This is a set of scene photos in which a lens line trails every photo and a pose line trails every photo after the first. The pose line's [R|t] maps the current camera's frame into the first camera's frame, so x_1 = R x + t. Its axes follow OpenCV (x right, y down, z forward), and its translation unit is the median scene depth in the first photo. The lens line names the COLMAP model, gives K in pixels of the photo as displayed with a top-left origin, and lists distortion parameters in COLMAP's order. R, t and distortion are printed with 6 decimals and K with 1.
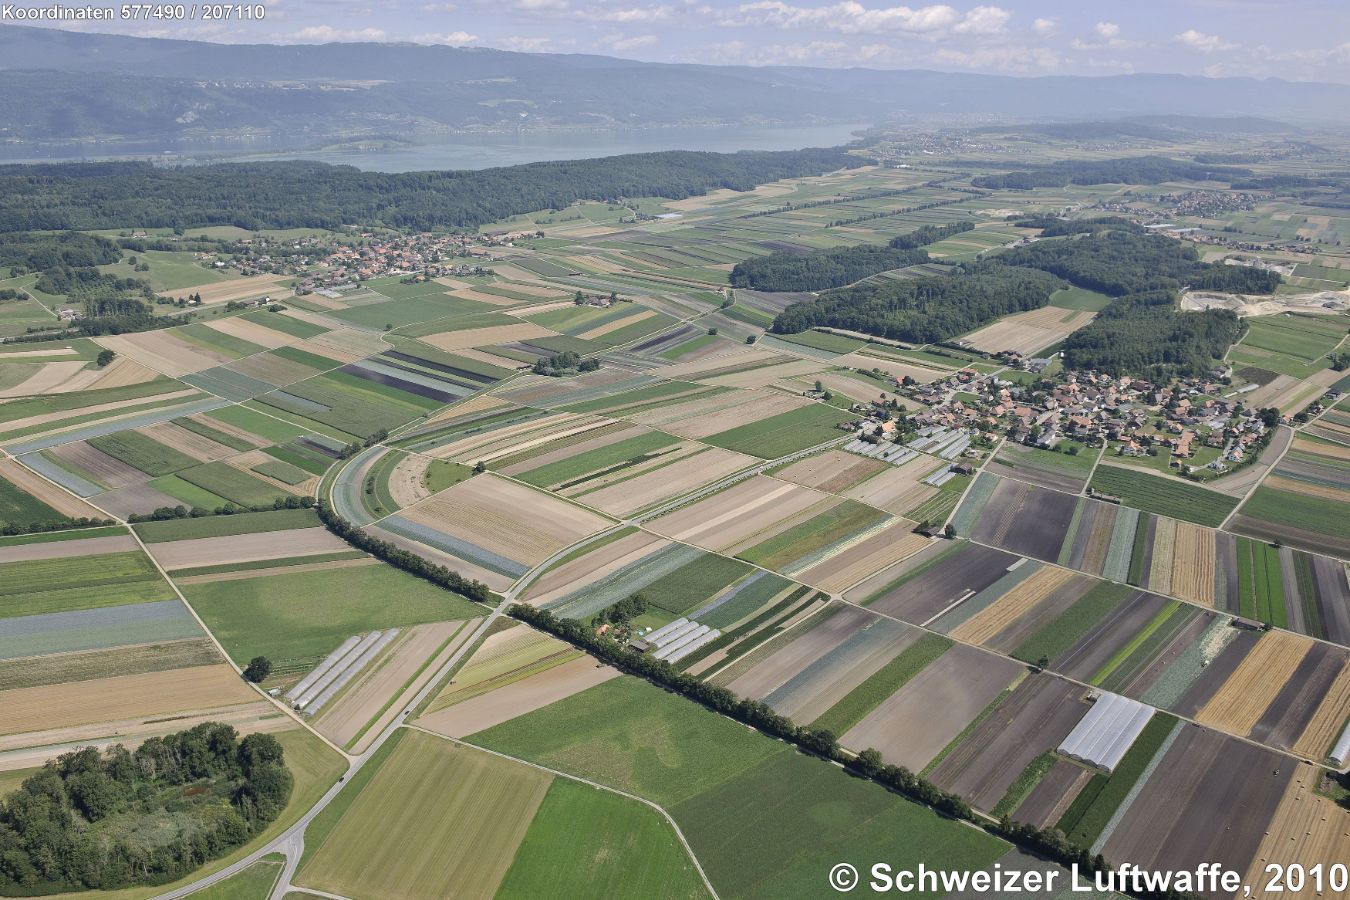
lens RADIAL K [[1077.1, 0, 659.6], [0, 1077.1, 449.8], [0, 0, 1]] dist [-0.014346, -0.010422]
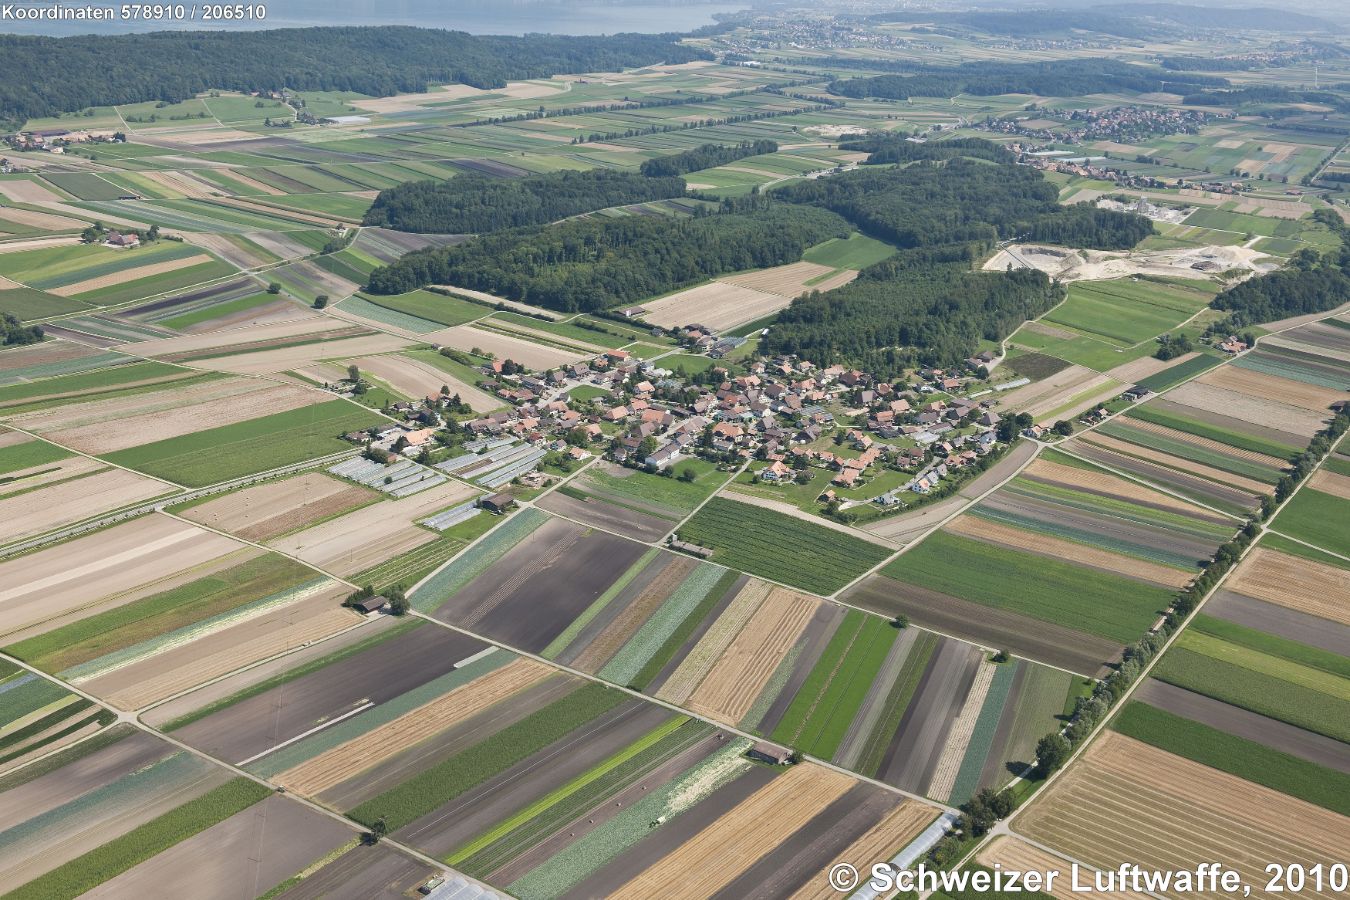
lens RADIAL K [[1504.4, 0, 675.0], [0, 1504.4, 450.0], [0, 0, 1]] dist [0.075912, 0.005779]
pose [[0.994100, 0.007248, 0.108223, 0.227191], [-0.006491, 0.999952, -0.007346, -0.006631], [-0.108271, 0.006600, 0.994099, 0.062255]]
